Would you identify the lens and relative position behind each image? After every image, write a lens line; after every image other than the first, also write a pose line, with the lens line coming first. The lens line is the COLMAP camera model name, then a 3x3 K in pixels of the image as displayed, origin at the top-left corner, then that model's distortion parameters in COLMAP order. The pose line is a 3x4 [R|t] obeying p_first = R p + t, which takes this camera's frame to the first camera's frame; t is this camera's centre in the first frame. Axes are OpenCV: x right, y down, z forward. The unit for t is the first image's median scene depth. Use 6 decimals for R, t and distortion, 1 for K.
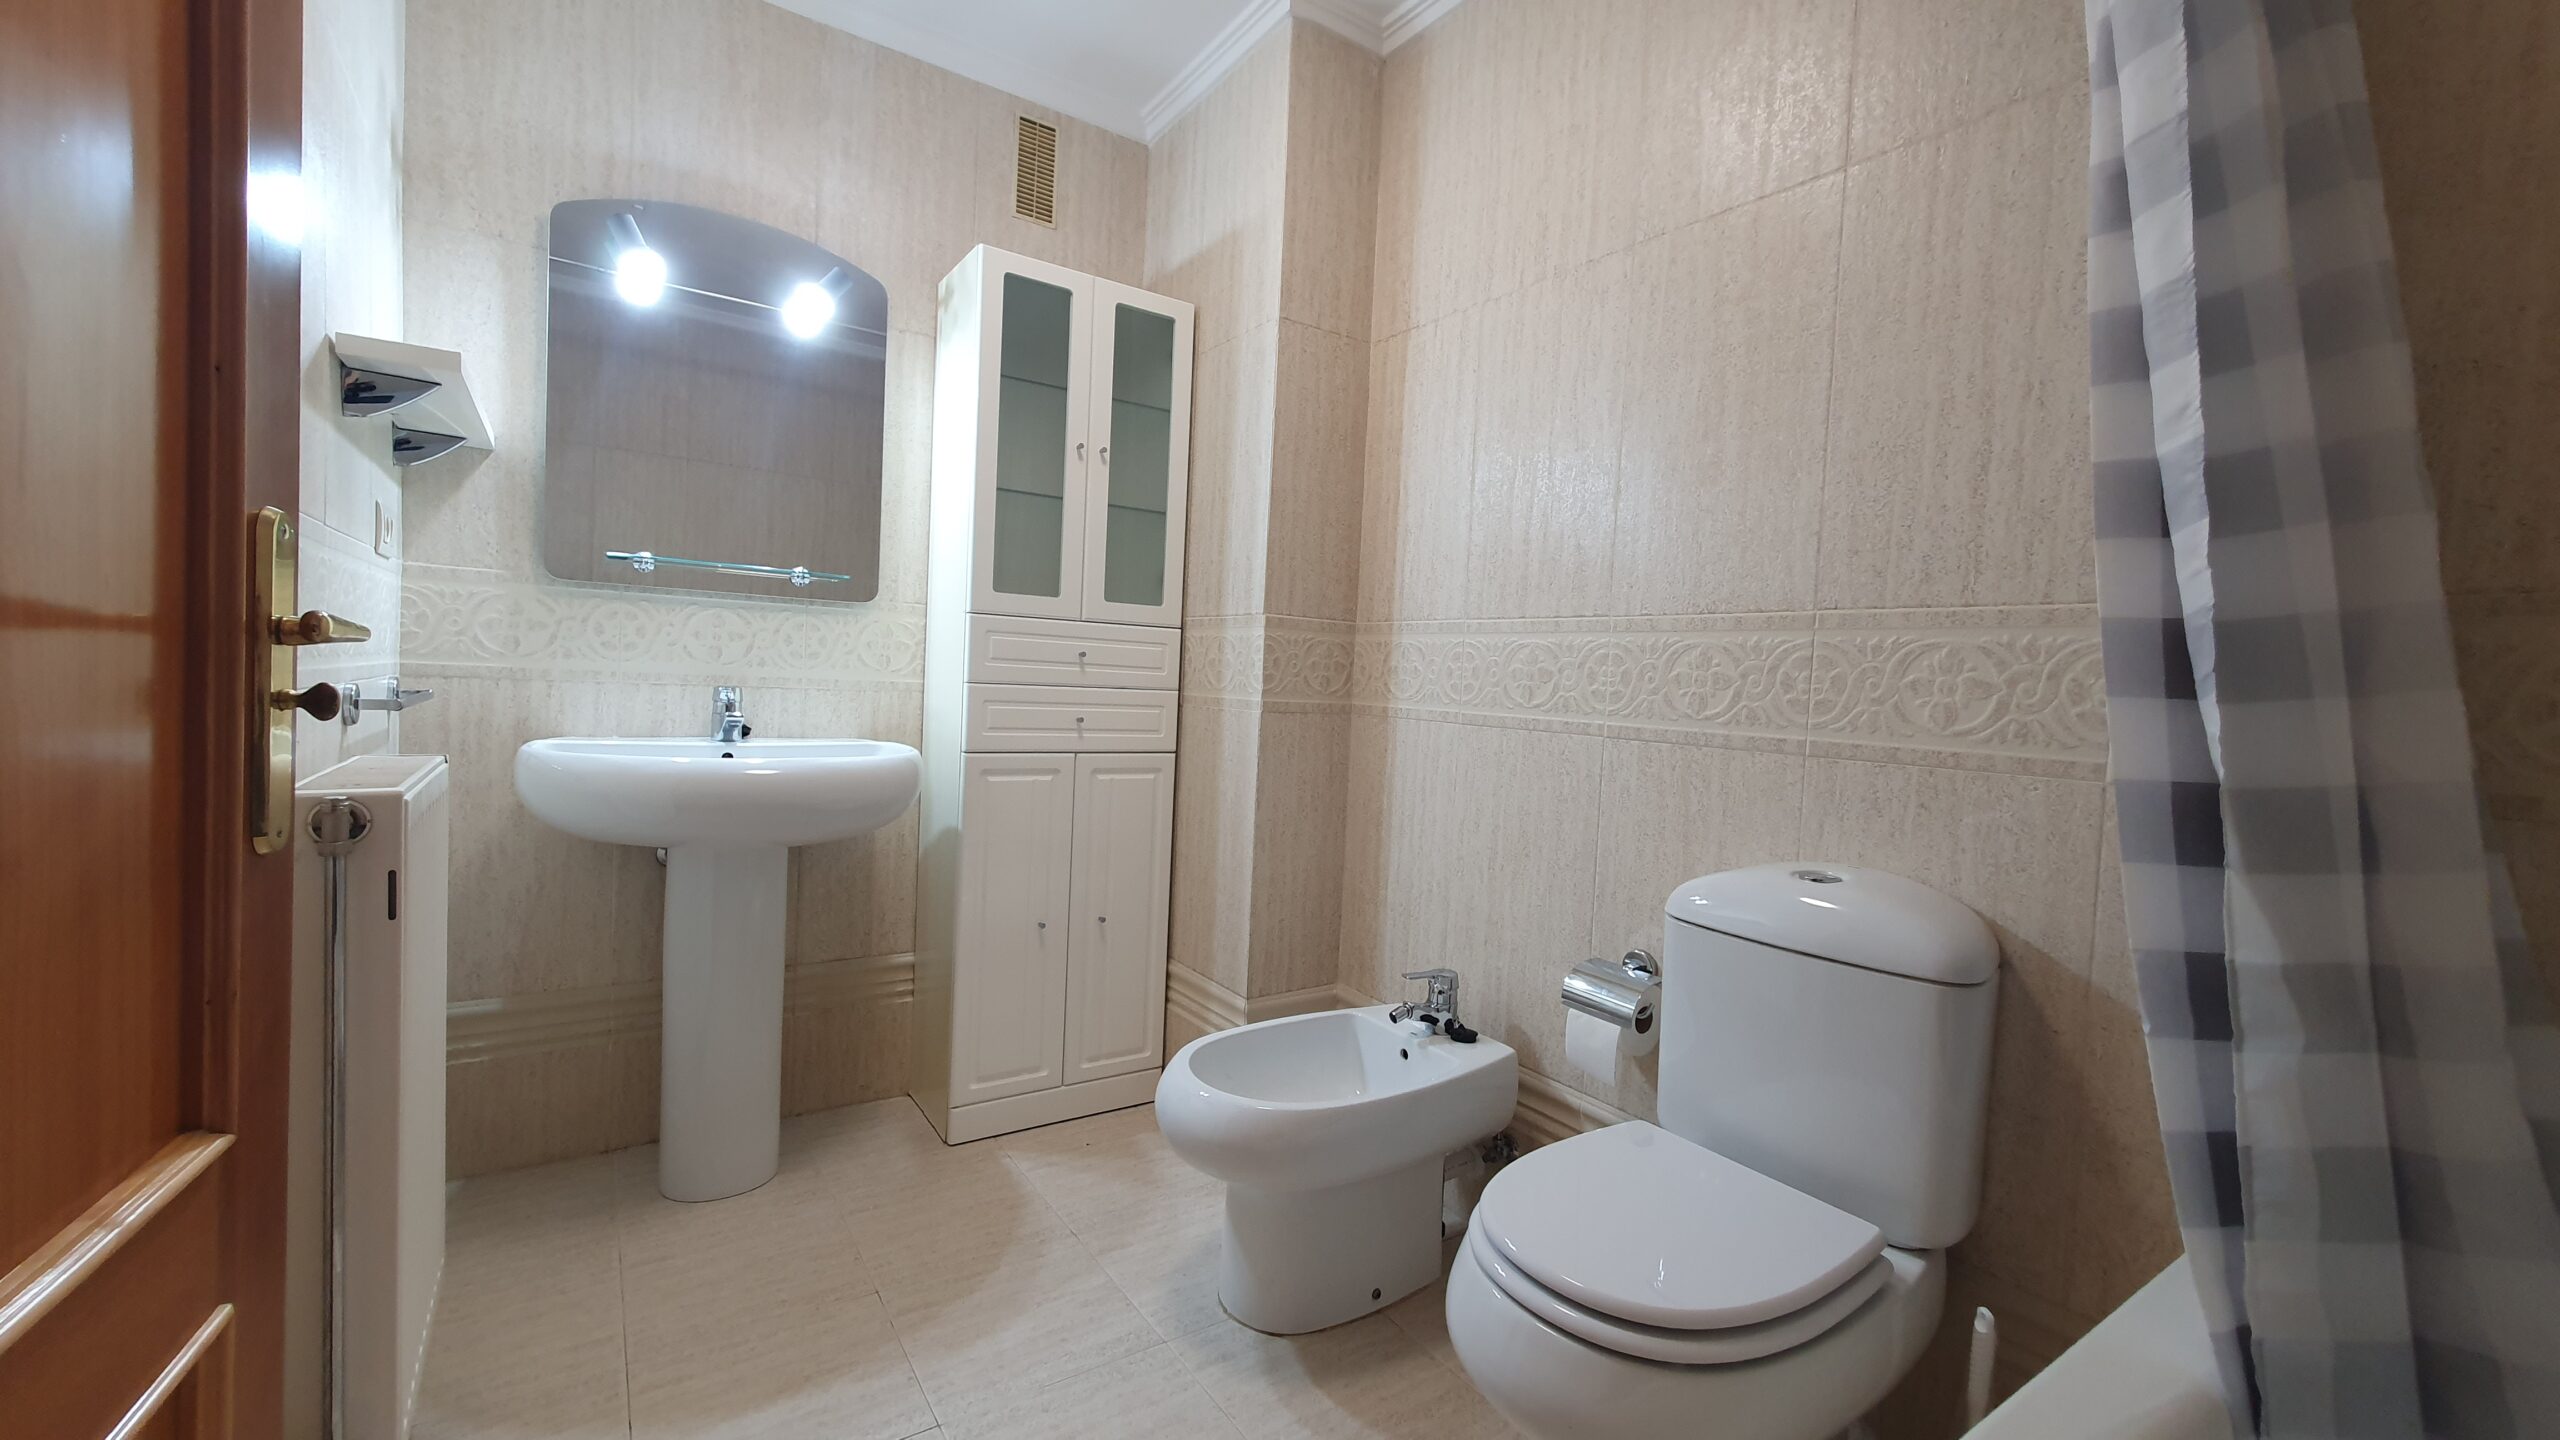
lens RADIAL K [[1004.7, 0, 1287.5], [0, 1004.7, 712.7], [0, 0, 1]] dist [0.000697, -0.000154]
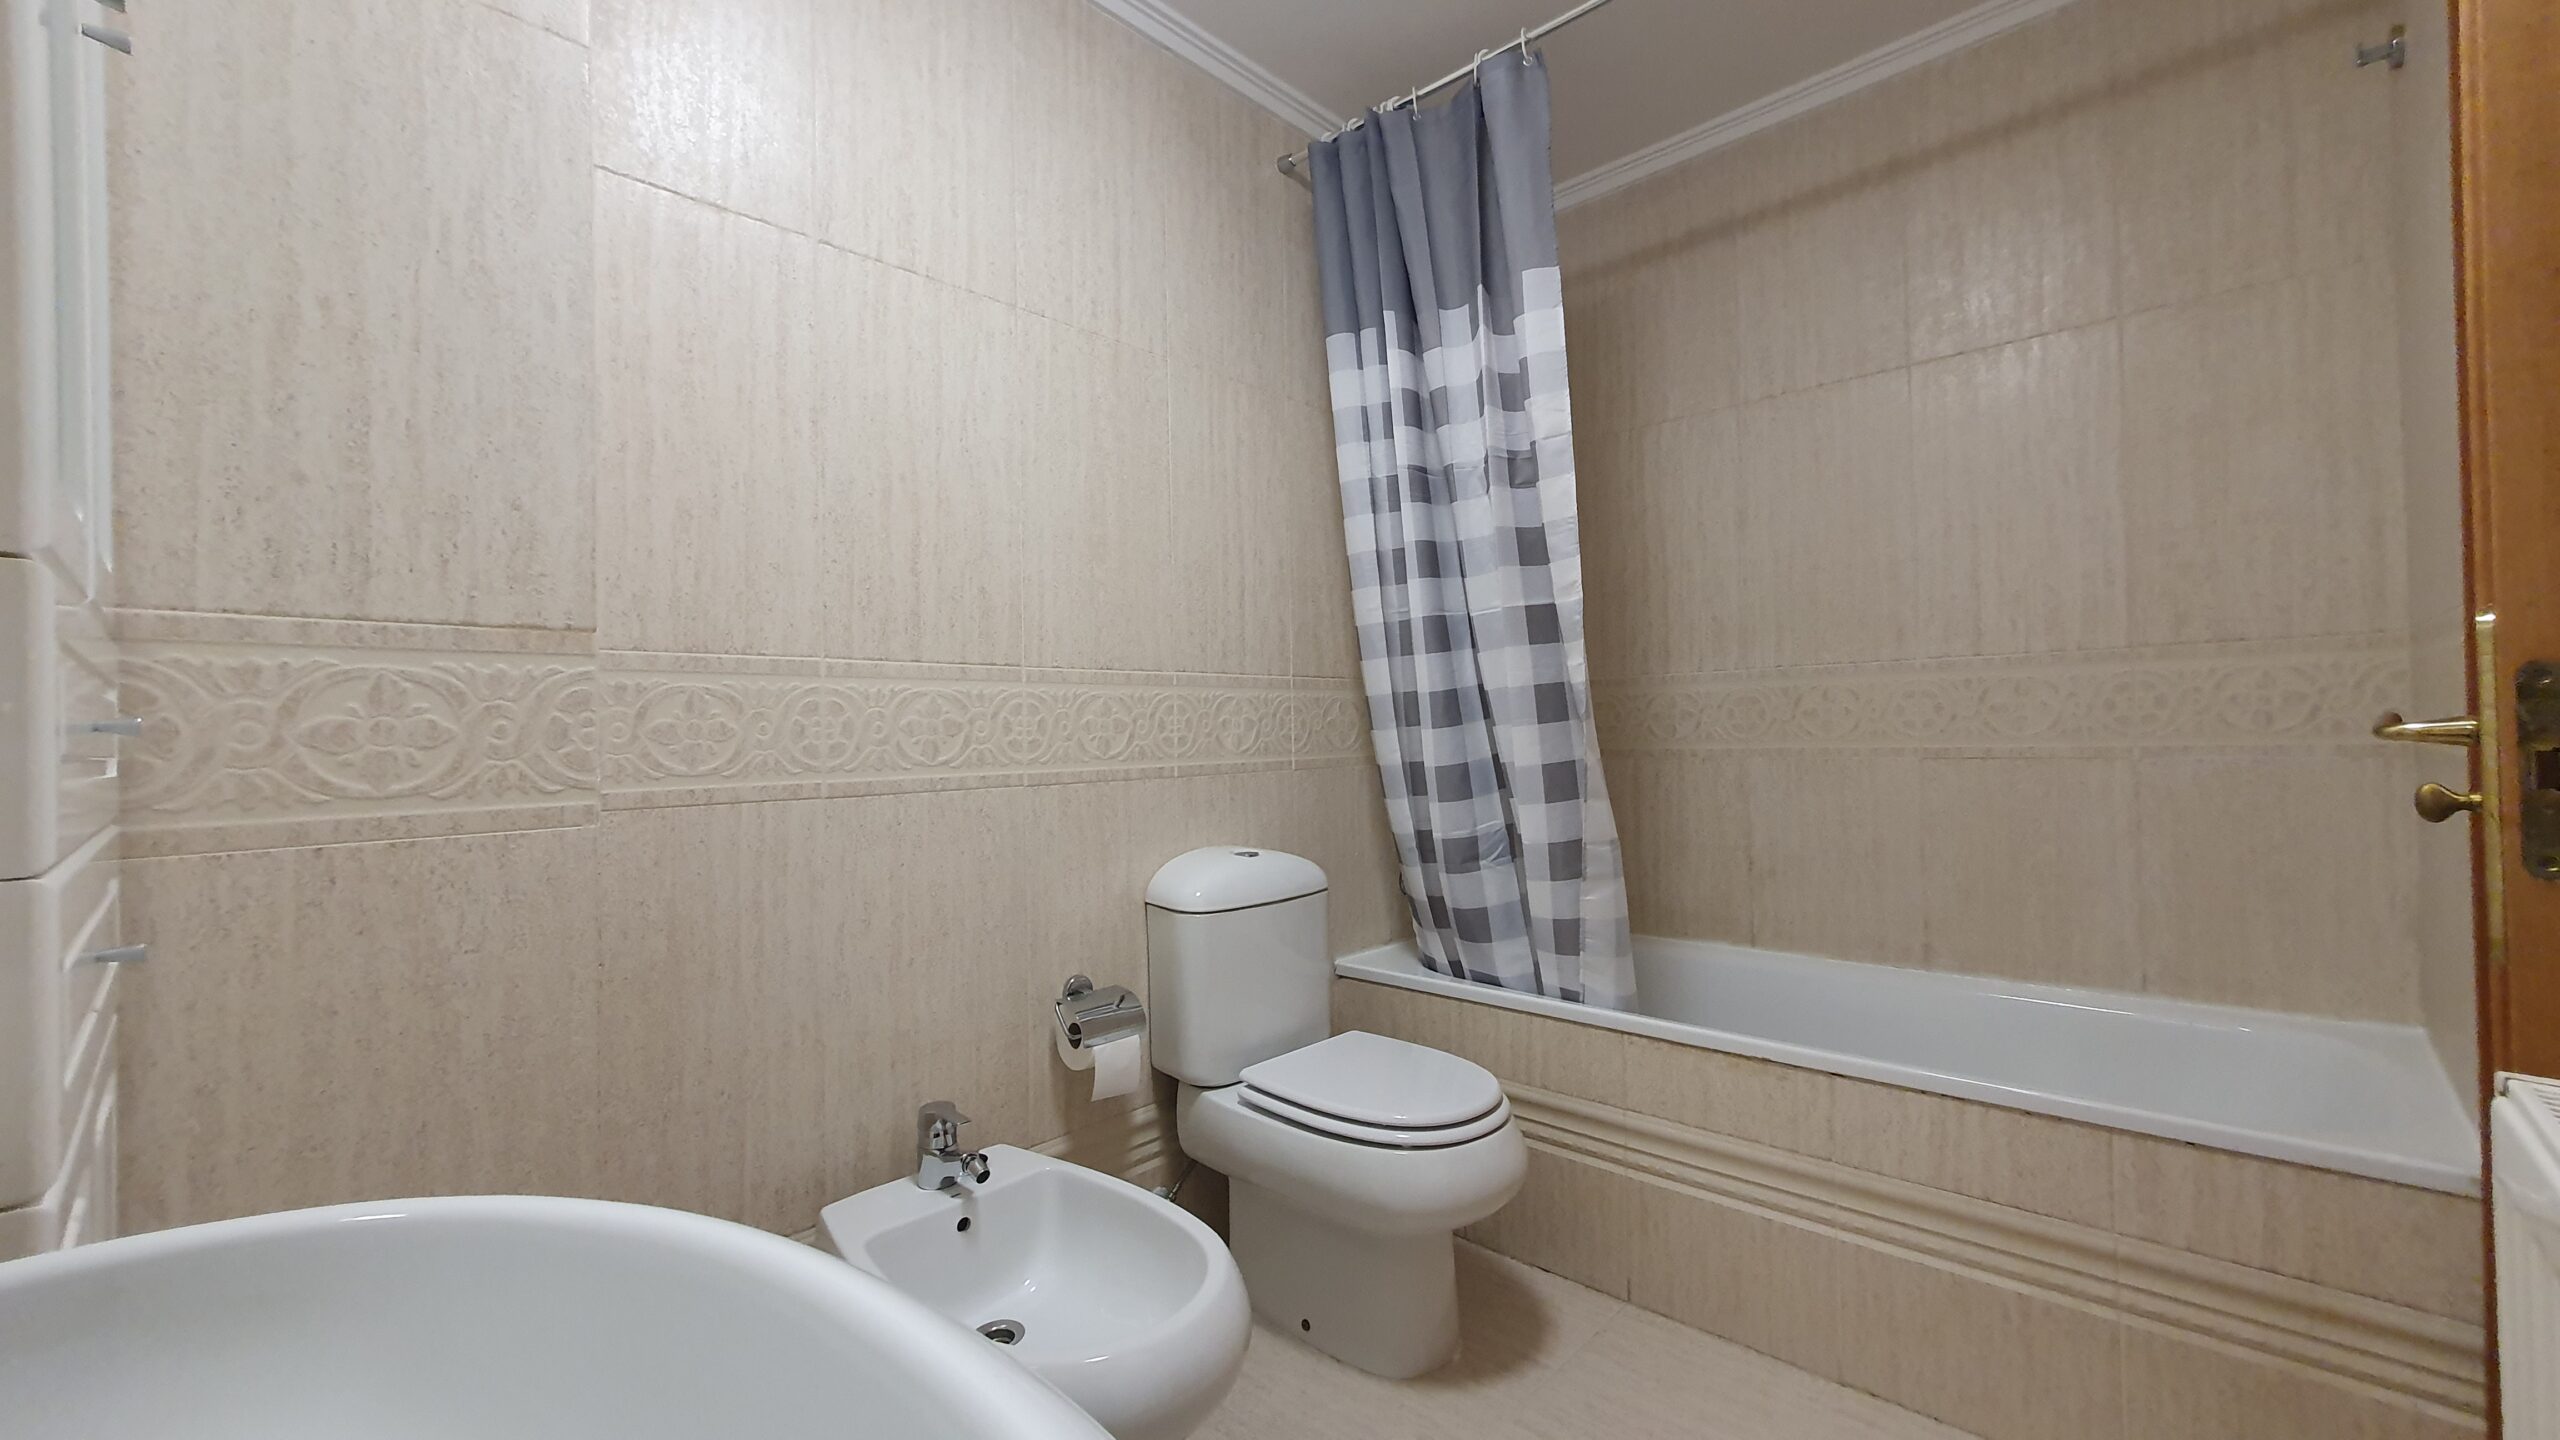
lens RADIAL K [[1004.7, 0, 1292.2], [0, 1004.7, 727.6], [0, 0, 1]] dist [0.000697, -0.000154]
pose [[-0.206578, -0.036447, 0.977751, -0.719877], [0.047563, 0.997750, 0.047241, -0.069232], [-0.977273, 0.056264, -0.204380, 0.936966]]
